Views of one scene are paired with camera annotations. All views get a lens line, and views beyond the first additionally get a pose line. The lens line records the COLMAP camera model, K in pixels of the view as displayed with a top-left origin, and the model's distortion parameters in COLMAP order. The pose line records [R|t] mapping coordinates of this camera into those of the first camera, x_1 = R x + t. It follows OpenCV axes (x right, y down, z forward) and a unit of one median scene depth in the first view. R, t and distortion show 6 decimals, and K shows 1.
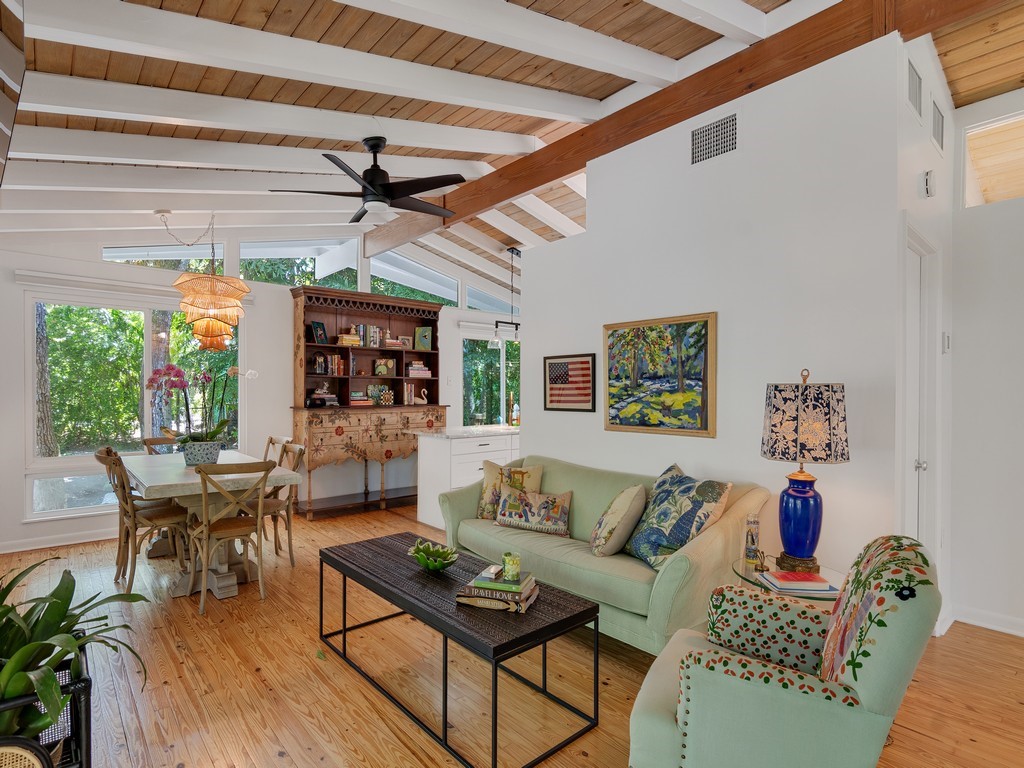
lens RADIAL K [[533.0, 0, 510.4], [0, 533.0, 393.0], [0, 0, 1]] dist [0.000481, 0.000621]
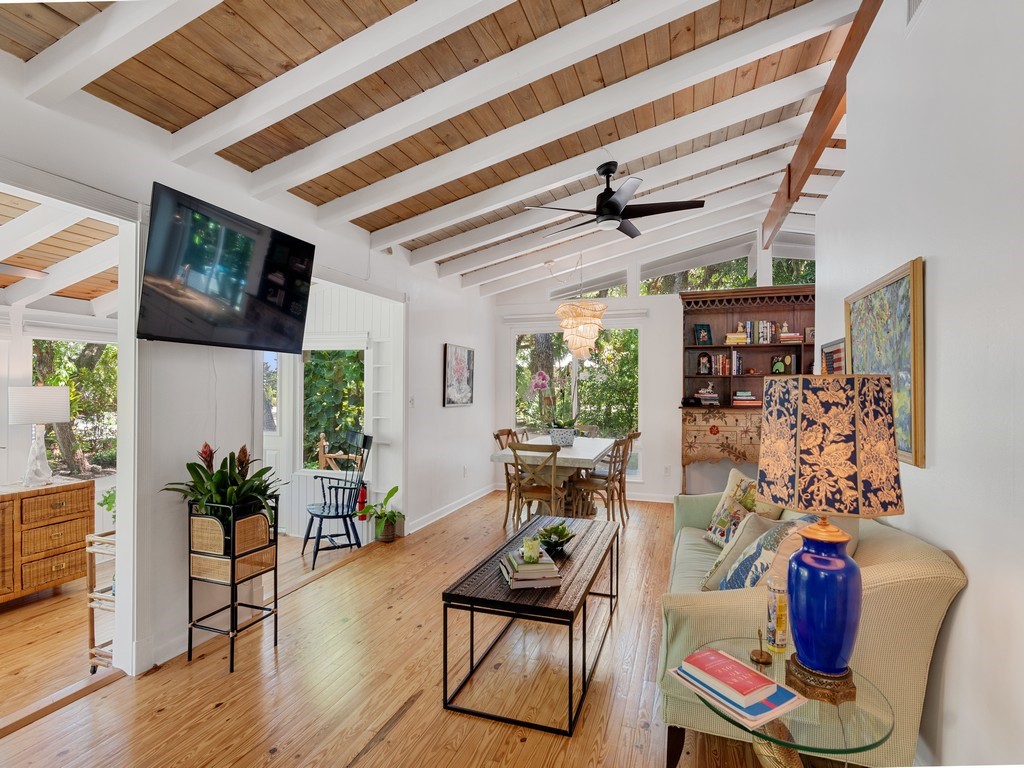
lens RADIAL K [[533.0, 0, 505.9], [0, 533.0, 386.0], [0, 0, 1]] dist [0.000481, 0.000621]
pose [[0.482761, -0.009285, -0.875703, 0.382825], [-0.002021, 0.999929, -0.011717, 0.000489], [0.875750, 0.007426, 0.482708, 0.171037]]
